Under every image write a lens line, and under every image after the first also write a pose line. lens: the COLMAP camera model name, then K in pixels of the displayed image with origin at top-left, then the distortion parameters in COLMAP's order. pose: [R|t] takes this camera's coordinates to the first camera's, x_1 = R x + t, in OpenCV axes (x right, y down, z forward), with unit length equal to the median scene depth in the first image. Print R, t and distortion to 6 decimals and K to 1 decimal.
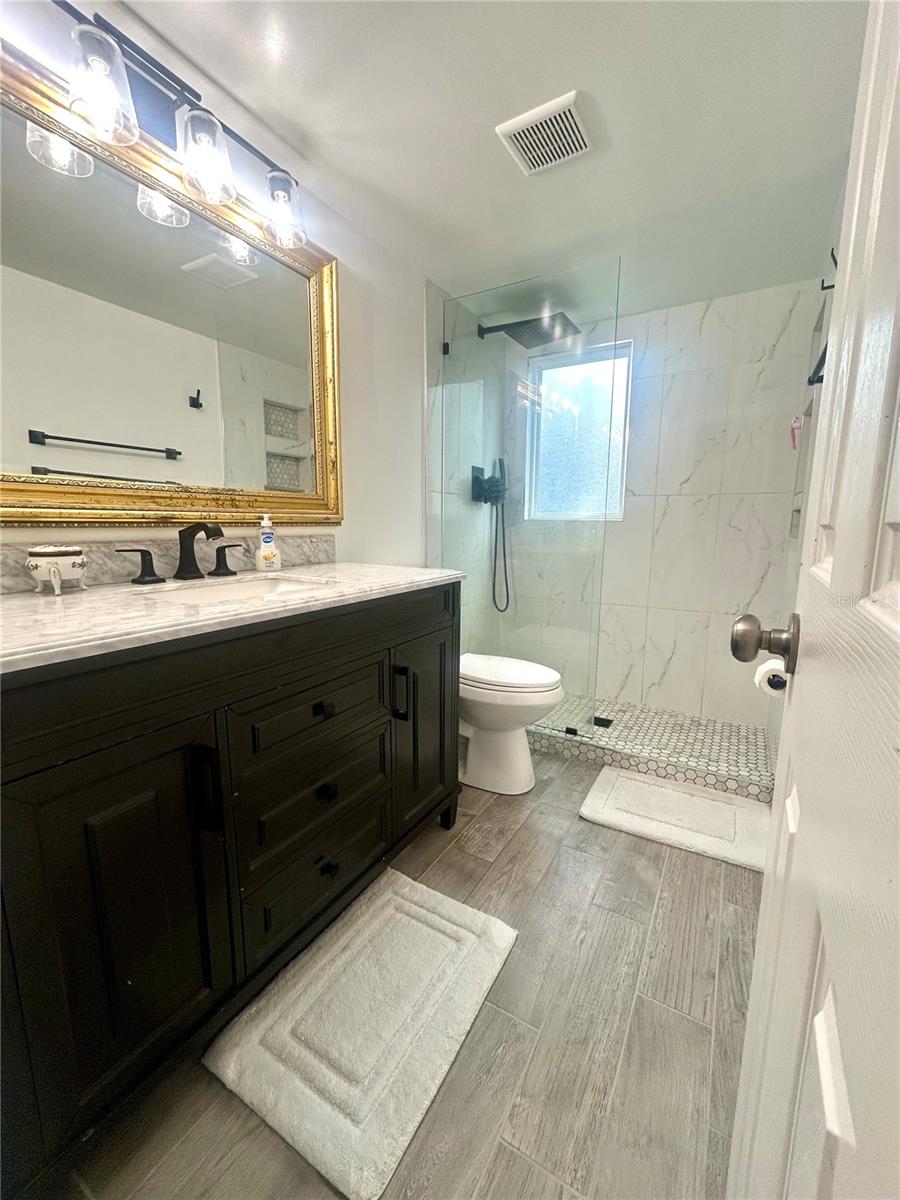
lens RADIAL K [[485.2, 0, 452.4], [0, 485.2, 597.8], [0, 0, 1]] dist [0.000571, 0.001676]
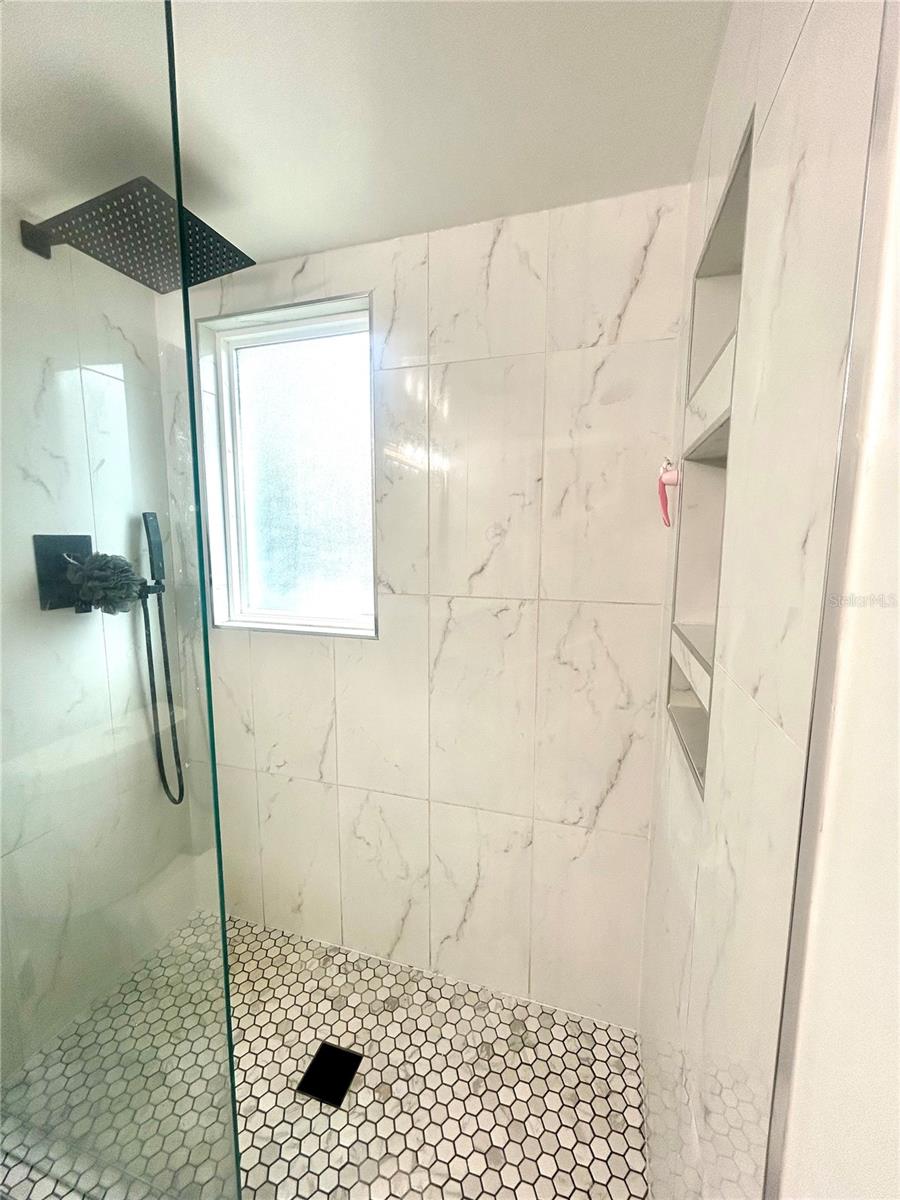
lens RADIAL K [[485.2, 0, 448.0], [0, 485.2, 601.4], [0, 0, 1]] dist [0.000571, 0.001676]
pose [[0.972653, -0.034241, 0.229724, 0.325239], [0.039342, 0.999070, -0.017661, -0.198166], [-0.228905, 0.026216, 0.973096, 0.500030]]
